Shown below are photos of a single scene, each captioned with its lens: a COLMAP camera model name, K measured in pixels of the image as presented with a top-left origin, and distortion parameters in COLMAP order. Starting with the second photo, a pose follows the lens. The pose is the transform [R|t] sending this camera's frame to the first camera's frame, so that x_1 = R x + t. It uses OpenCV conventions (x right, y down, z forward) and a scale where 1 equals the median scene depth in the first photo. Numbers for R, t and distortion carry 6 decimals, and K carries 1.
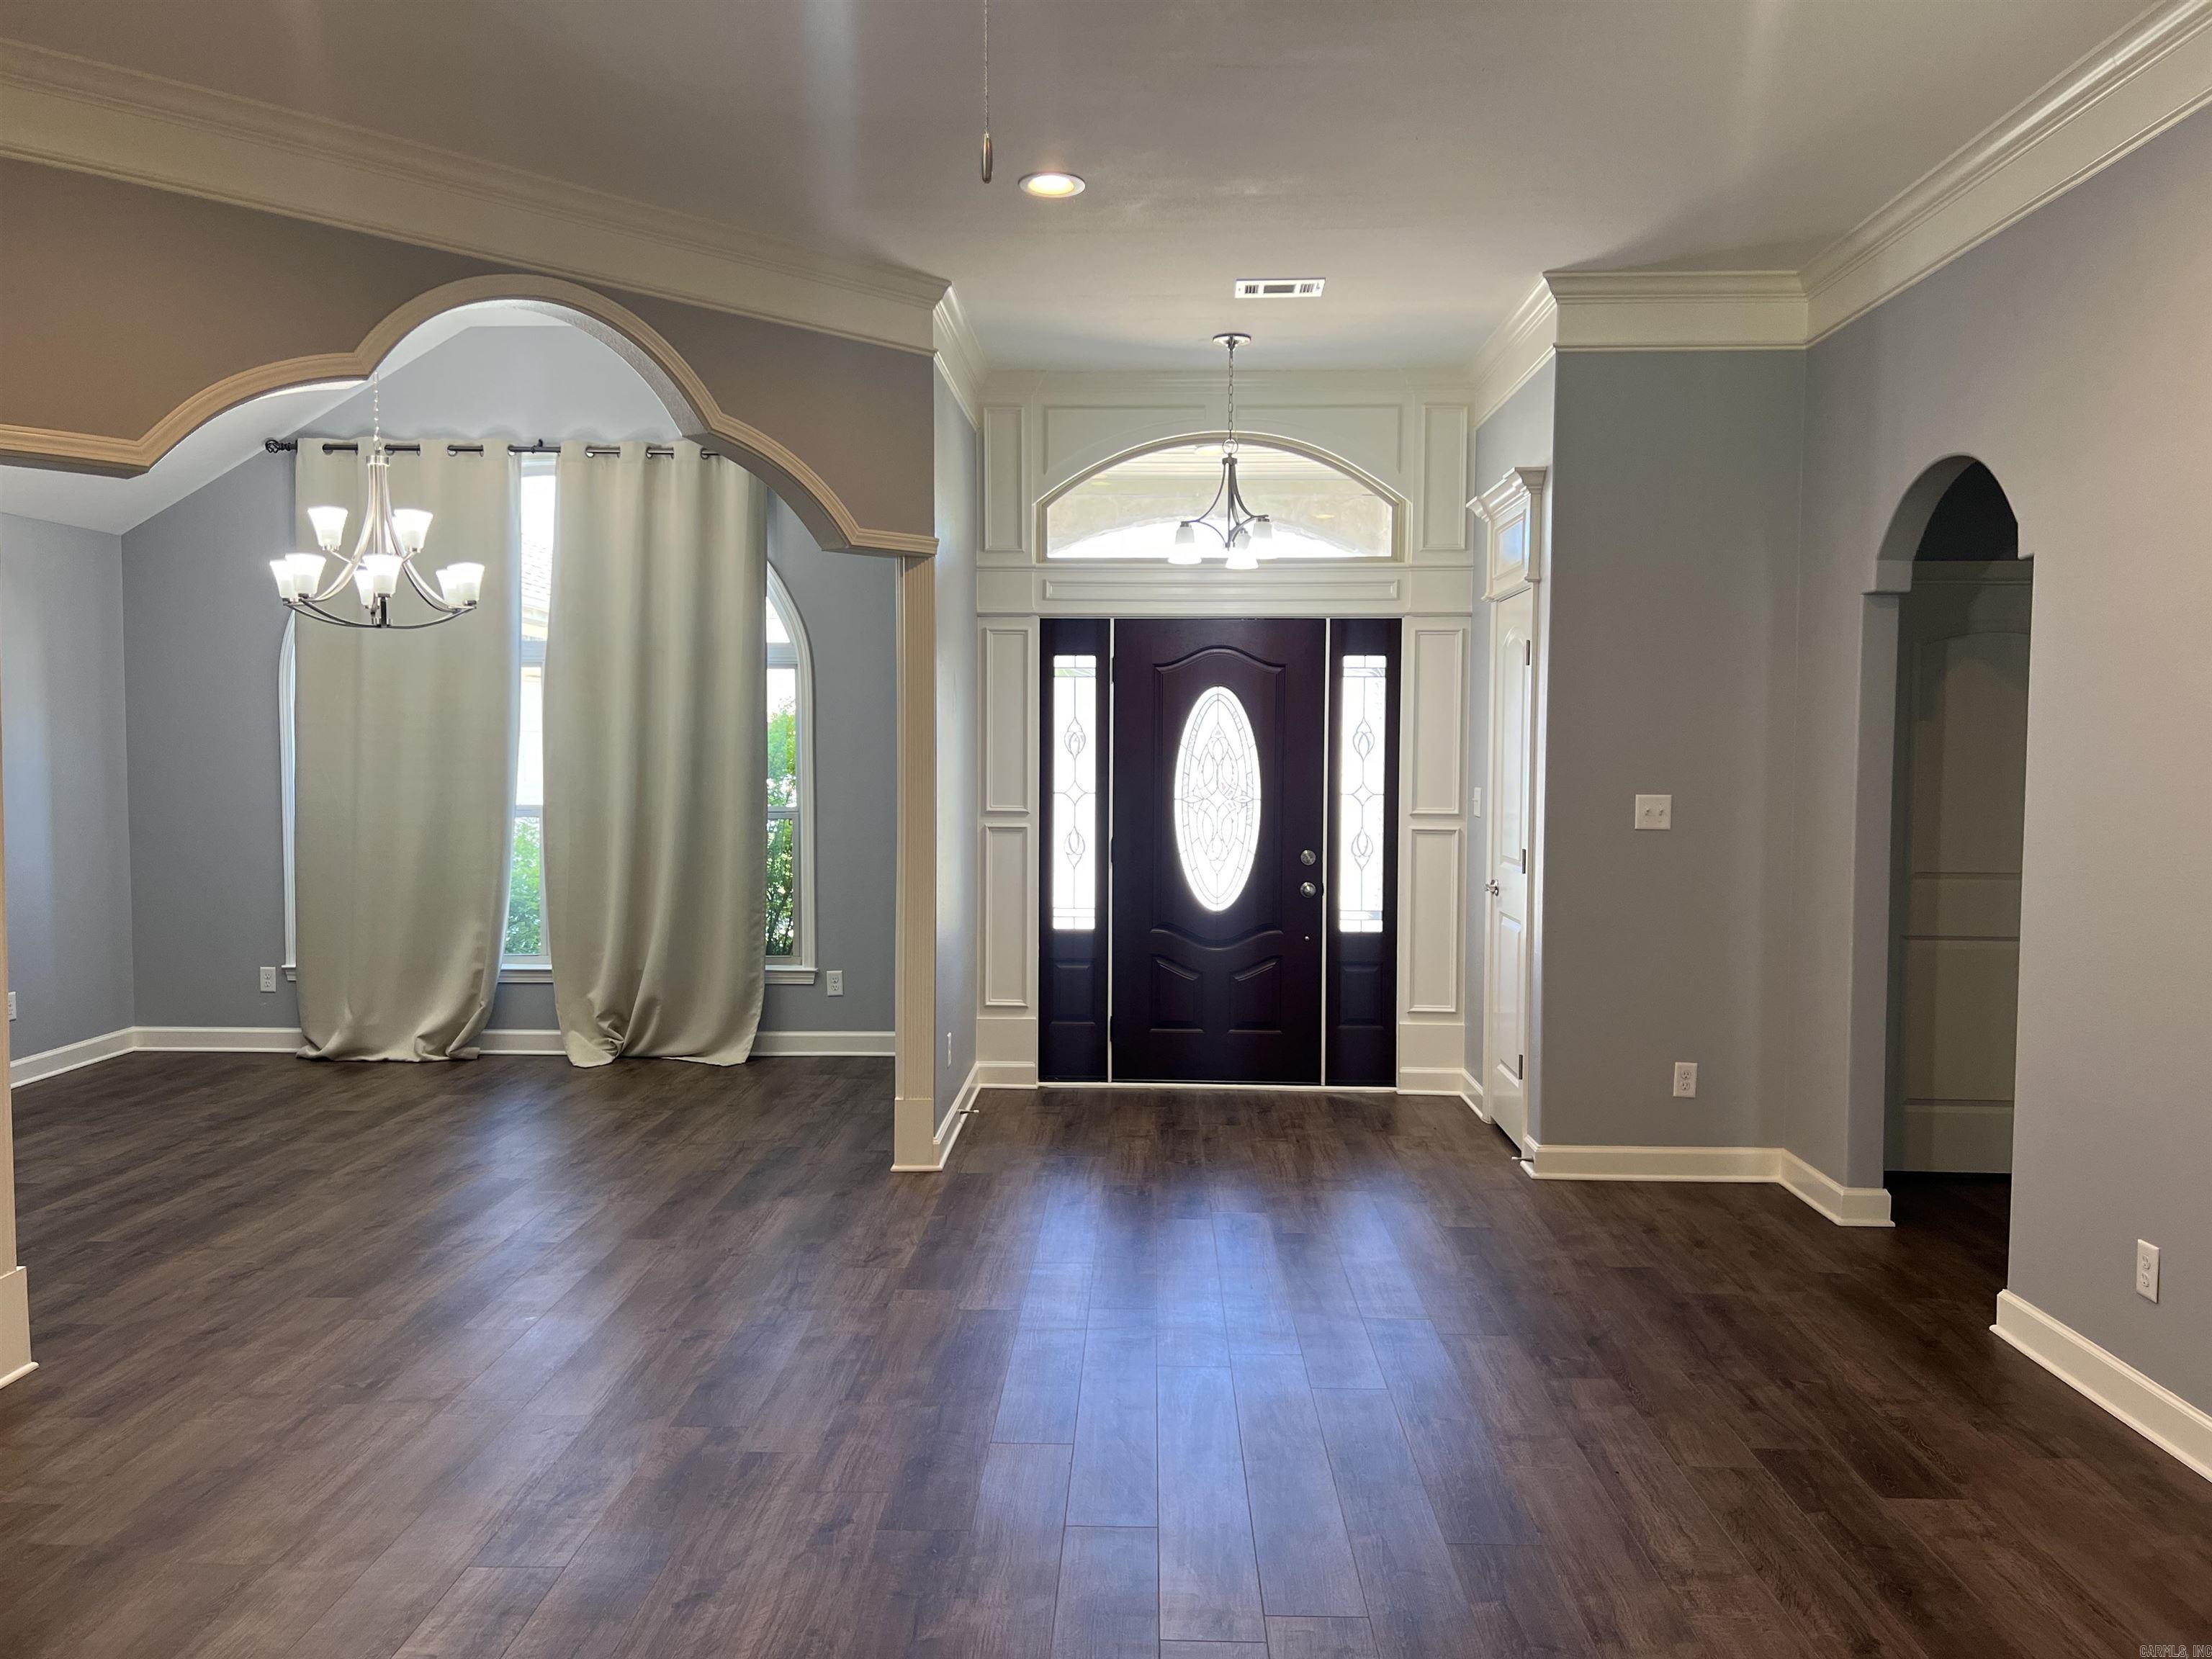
lens RADIAL K [[1649.9, 0, 1106.0], [0, 1649.9, 829.5], [0, 0, 1]] dist [0.020156, -0.001193]
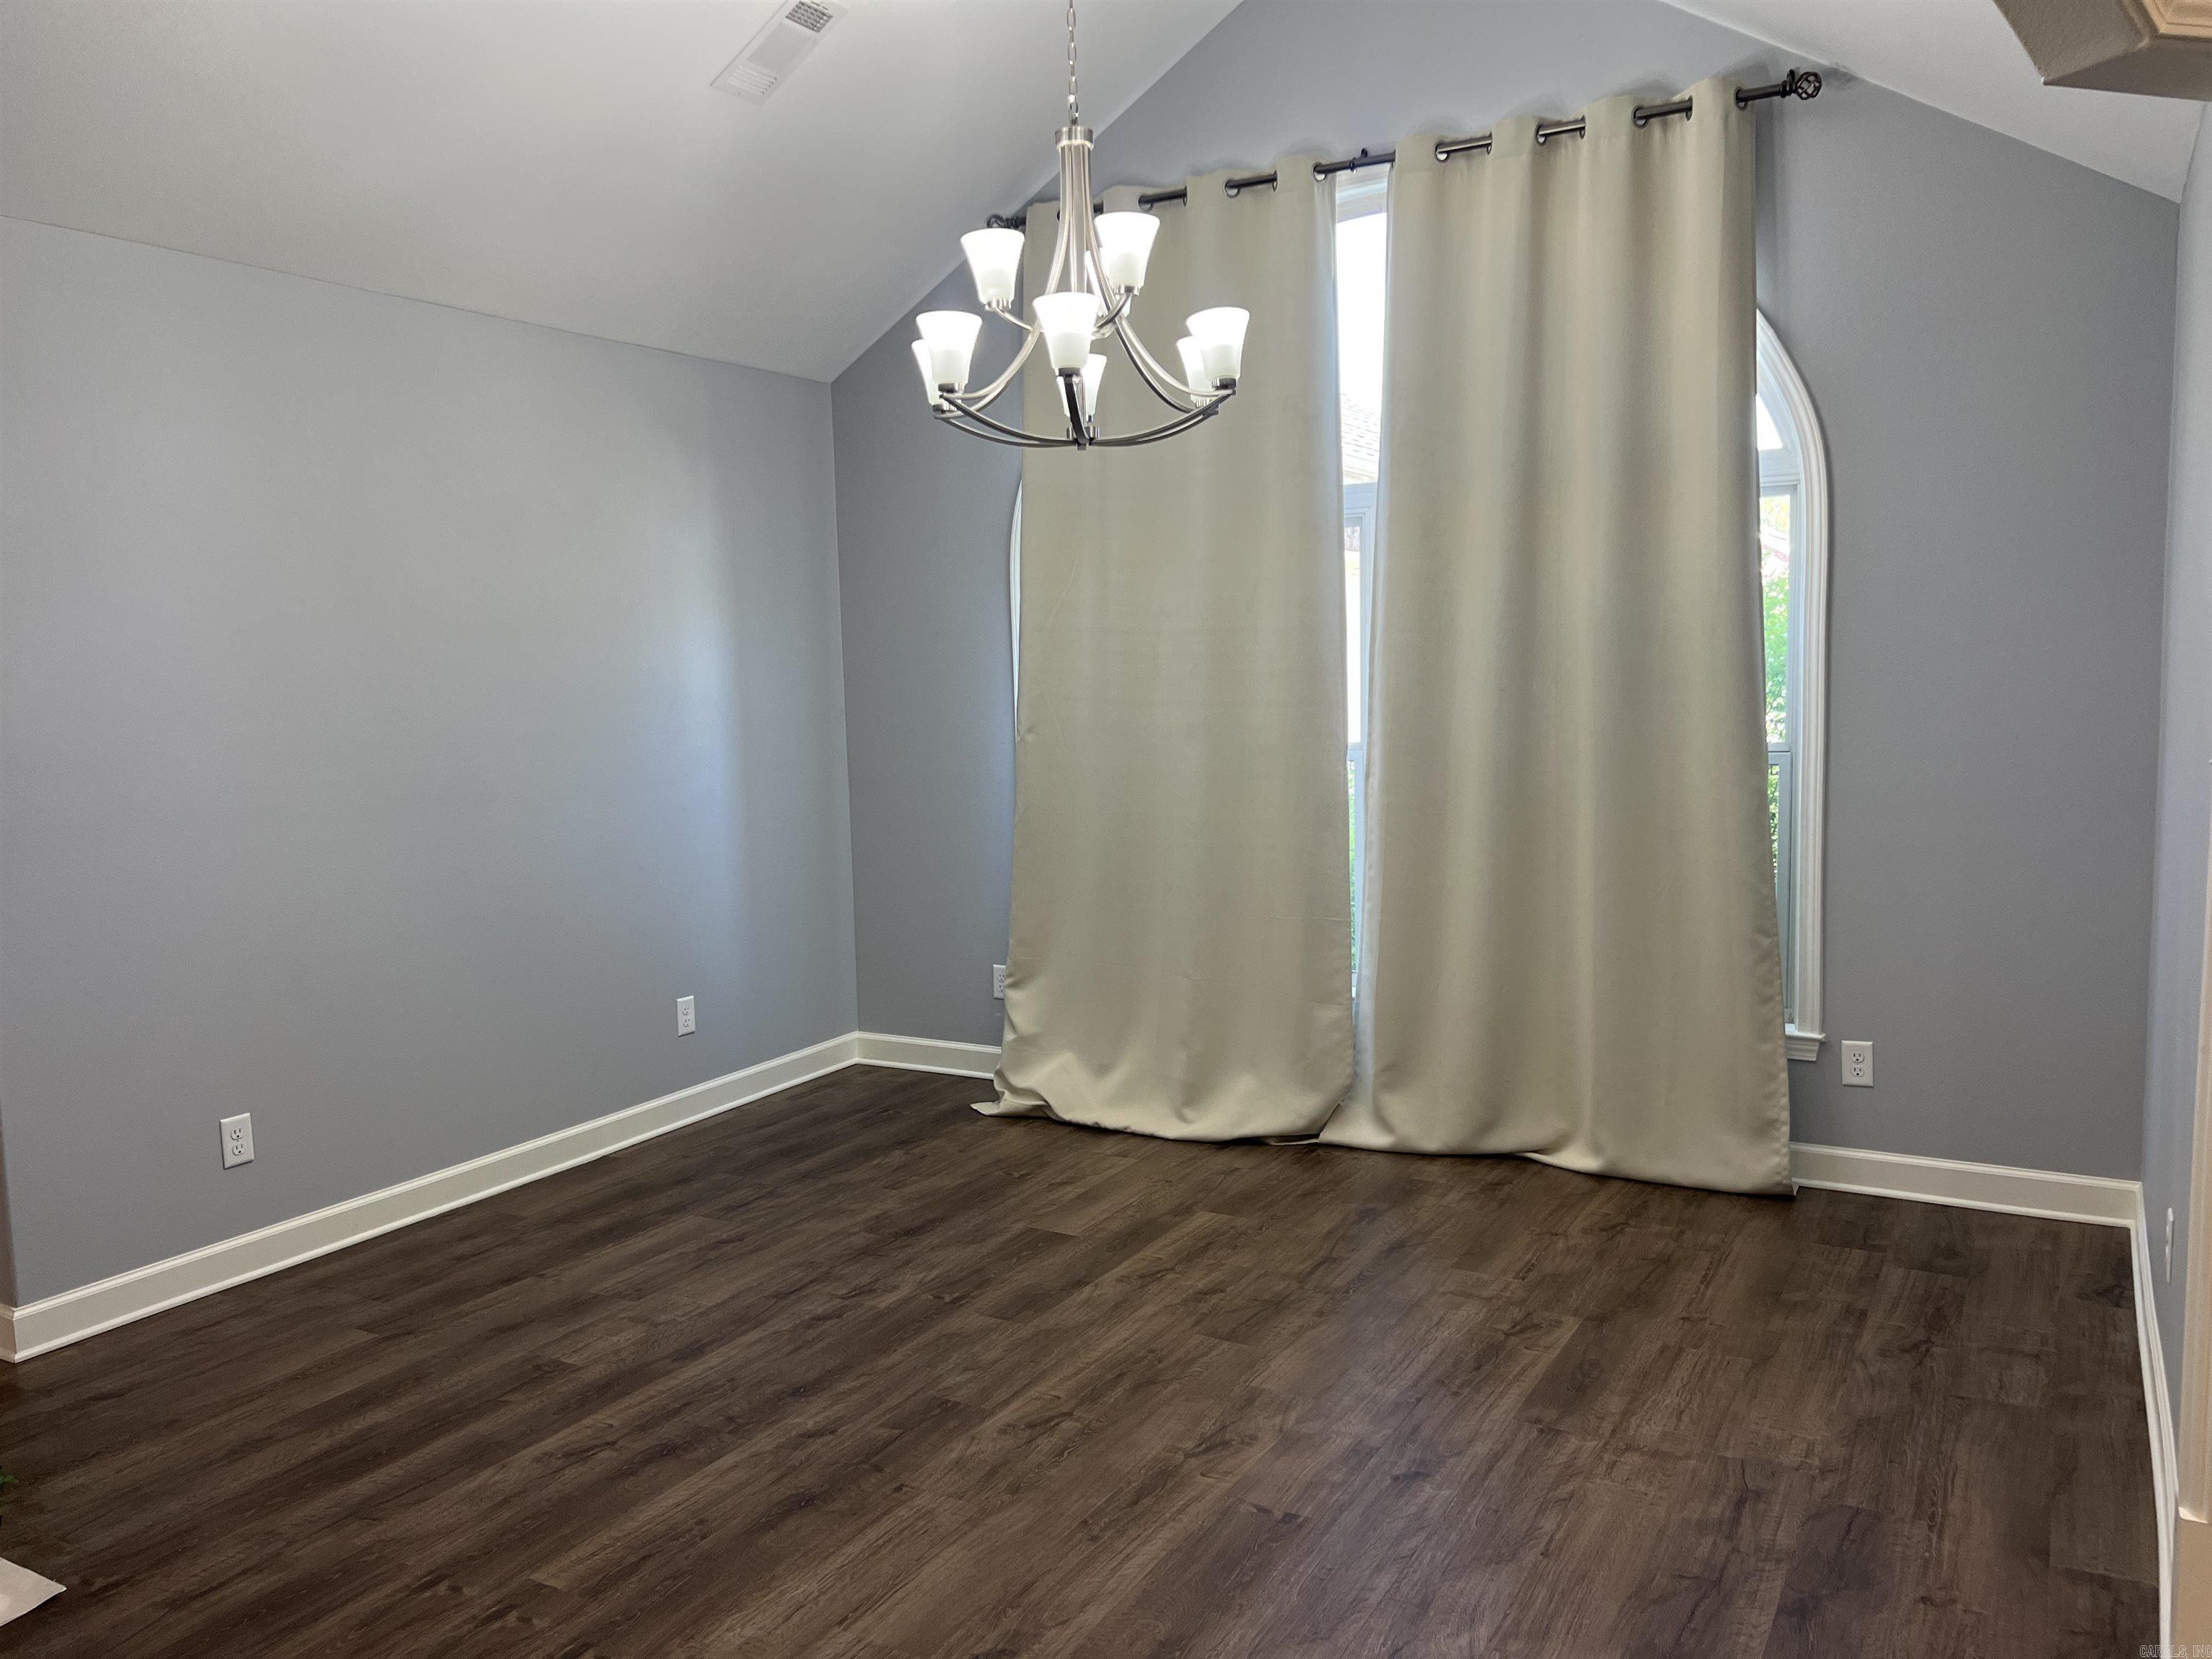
lens RADIAL K [[1649.9, 0, 1106.0], [0, 1649.9, 829.5], [0, 0, 1]] dist [0.020156, -0.001193]
pose [[0.878945, 0.025543, -0.476240, -0.153391], [0.000092, 0.998556, 0.053727, -0.019556], [0.476924, -0.047267, 0.877673, 0.488725]]
